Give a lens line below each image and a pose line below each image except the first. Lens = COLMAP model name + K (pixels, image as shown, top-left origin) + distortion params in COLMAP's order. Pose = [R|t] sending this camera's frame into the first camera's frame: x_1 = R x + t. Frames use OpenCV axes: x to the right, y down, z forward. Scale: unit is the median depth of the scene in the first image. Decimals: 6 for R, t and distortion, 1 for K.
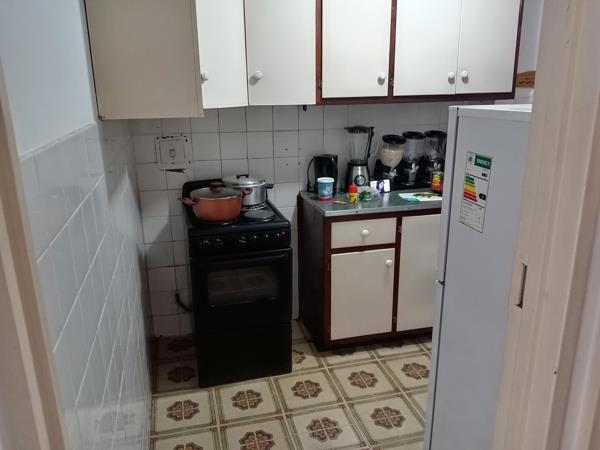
lens RADIAL K [[476.8, 0, 300.7], [0, 476.8, 224.7], [0, 0, 1]] dist [0.061787, -0.095789]
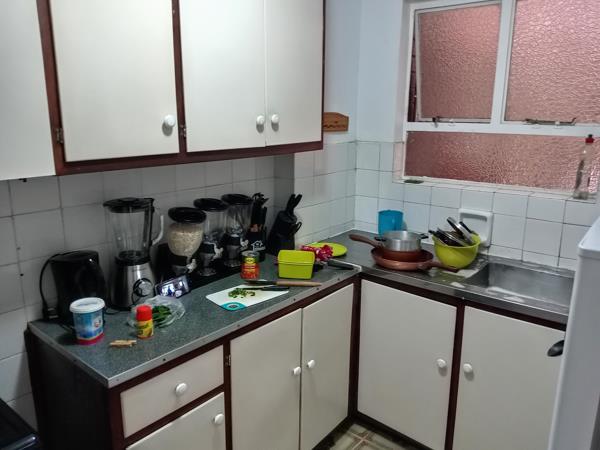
lens RADIAL K [[476.8, 0, 297.4], [0, 476.8, 221.1], [0, 0, 1]] dist [0.061787, -0.095789]
pose [[0.823816, -0.114532, 0.555167, -0.042590], [0.150596, 0.988402, -0.019561, -0.134415], [-0.546488, 0.099721, 0.831509, 0.378618]]
